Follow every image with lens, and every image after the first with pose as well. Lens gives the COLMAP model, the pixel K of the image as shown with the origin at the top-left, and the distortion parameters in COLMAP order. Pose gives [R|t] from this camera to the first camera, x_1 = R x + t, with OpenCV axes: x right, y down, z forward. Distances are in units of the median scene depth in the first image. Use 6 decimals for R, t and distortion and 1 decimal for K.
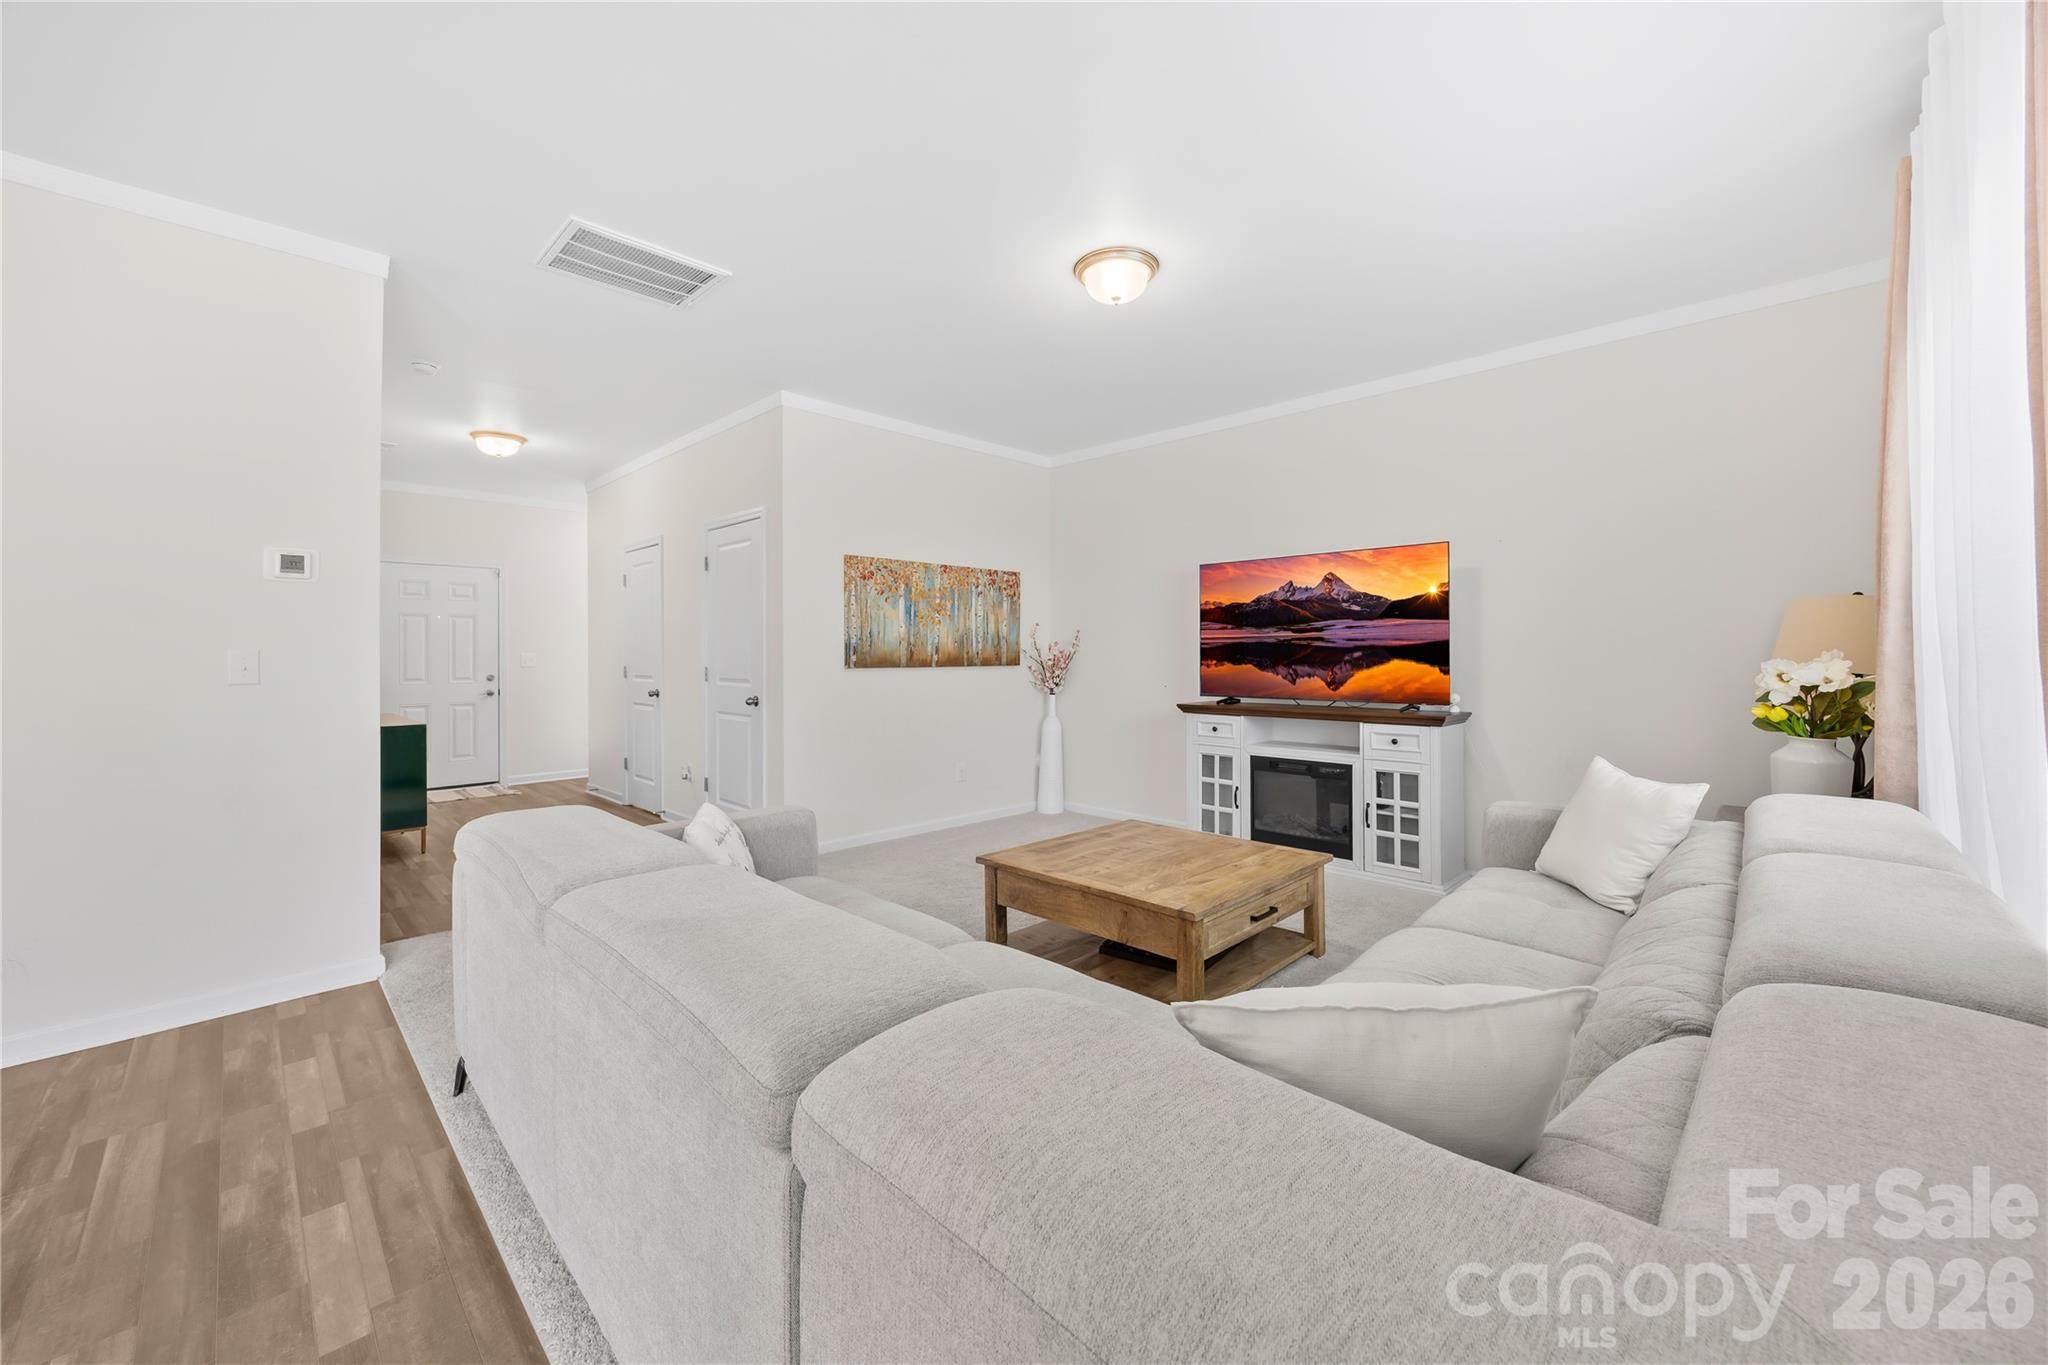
lens RADIAL K [[787.1, 0, 1049.7], [0, 787.1, 646.5], [0, 0, 1]] dist [0.001001, -0.001310]
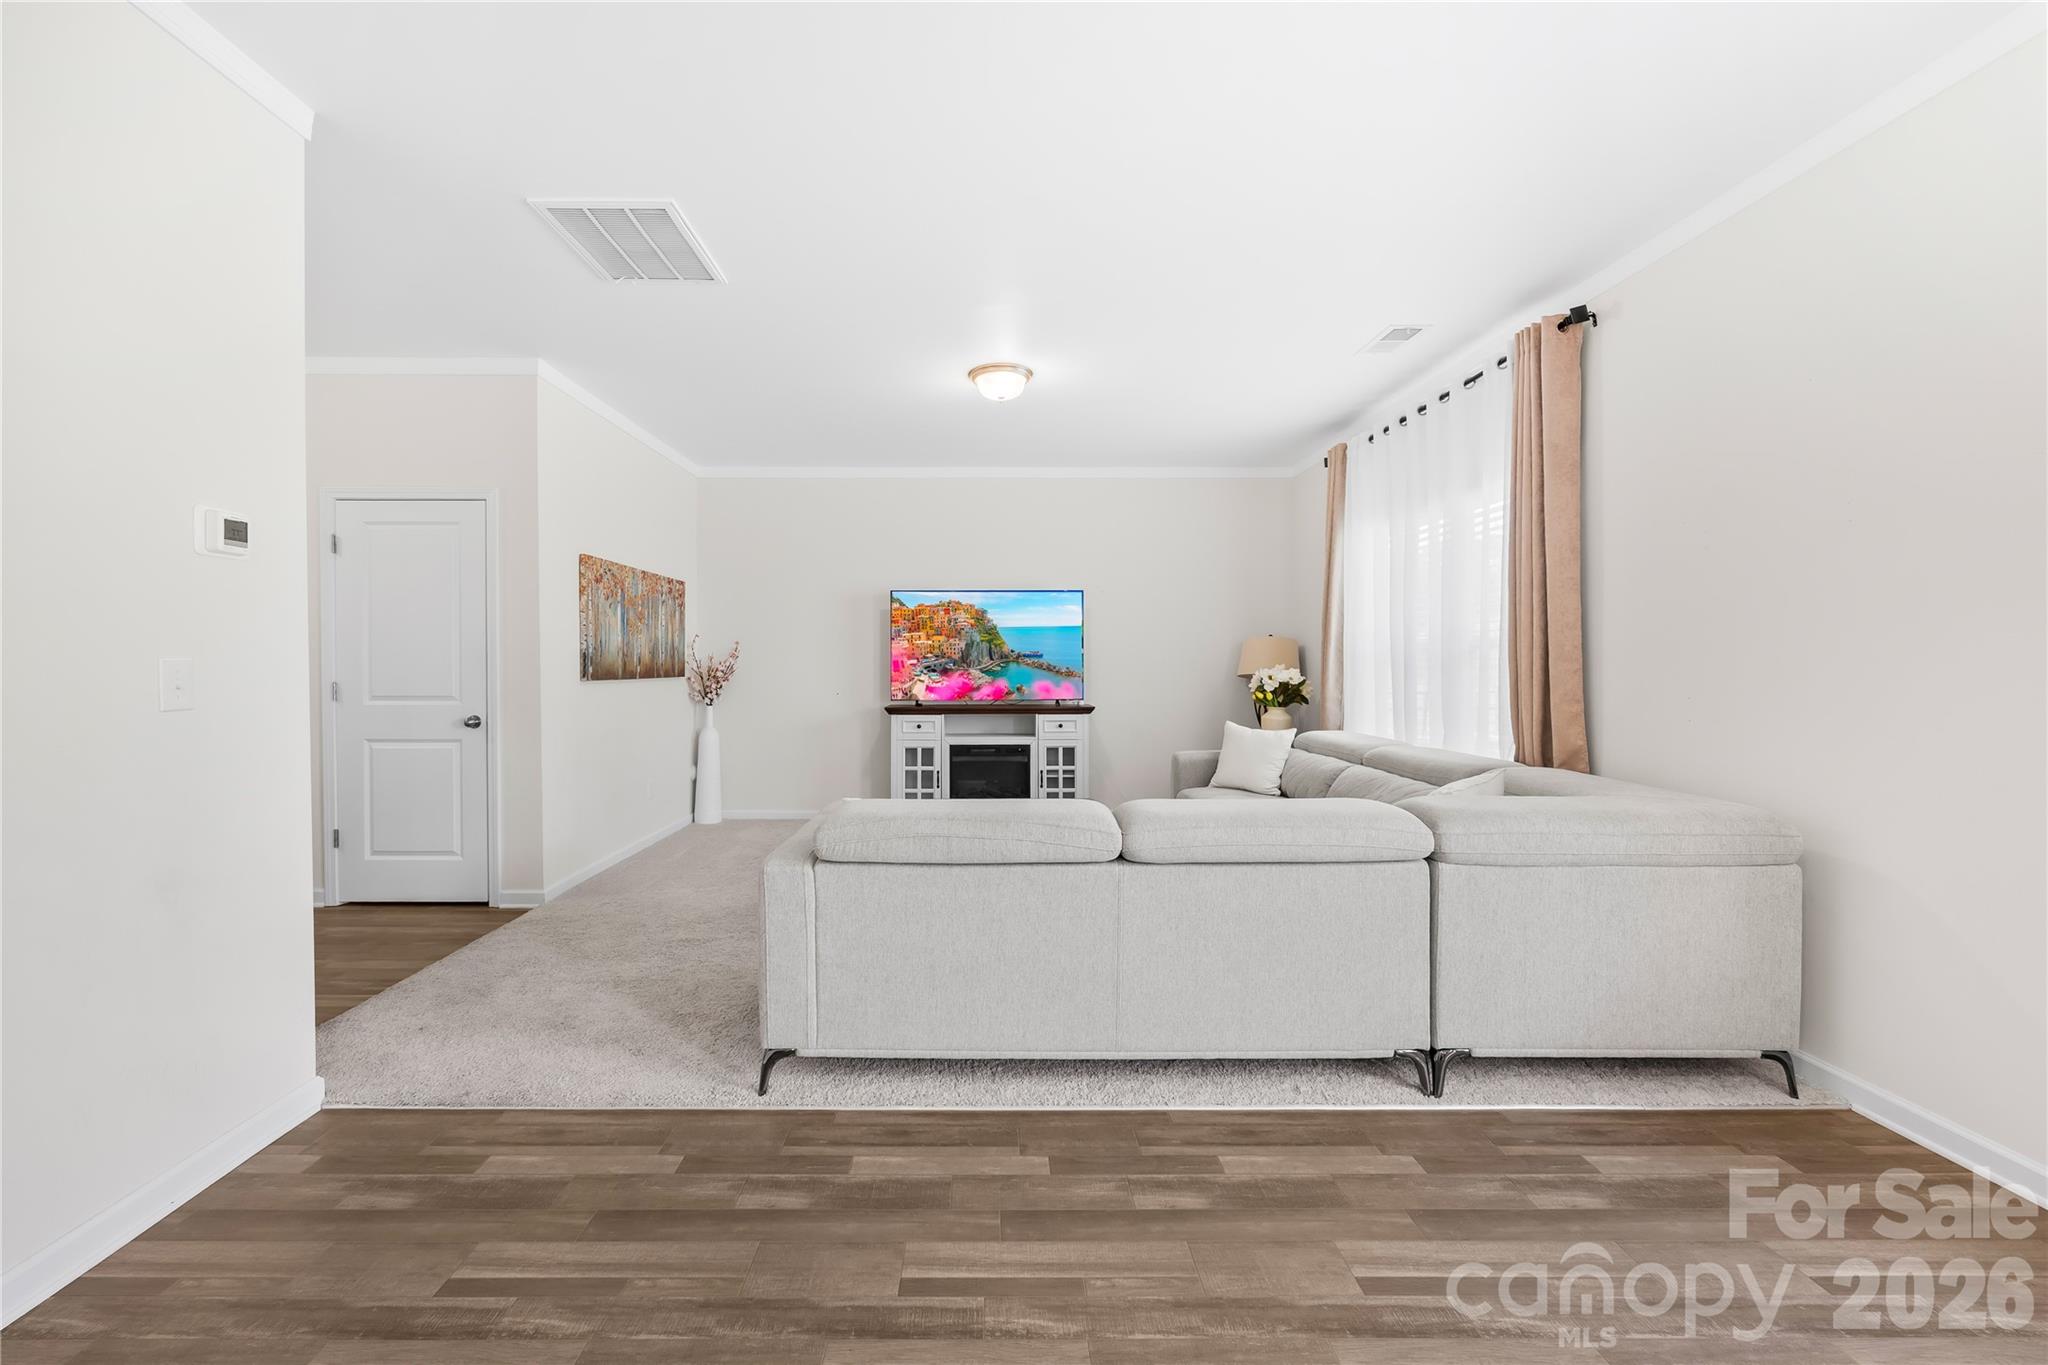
lens RADIAL K [[807.9, 0, 982.6], [0, 807.9, 673.5], [0, 0, 1]] dist [0.002585, 0.000861]
pose [[0.719278, -0.006150, 0.694695, -0.677006], [-0.006834, 0.999850, 0.015928, 0.001500], [-0.694689, -0.016205, 0.719128, 0.026756]]
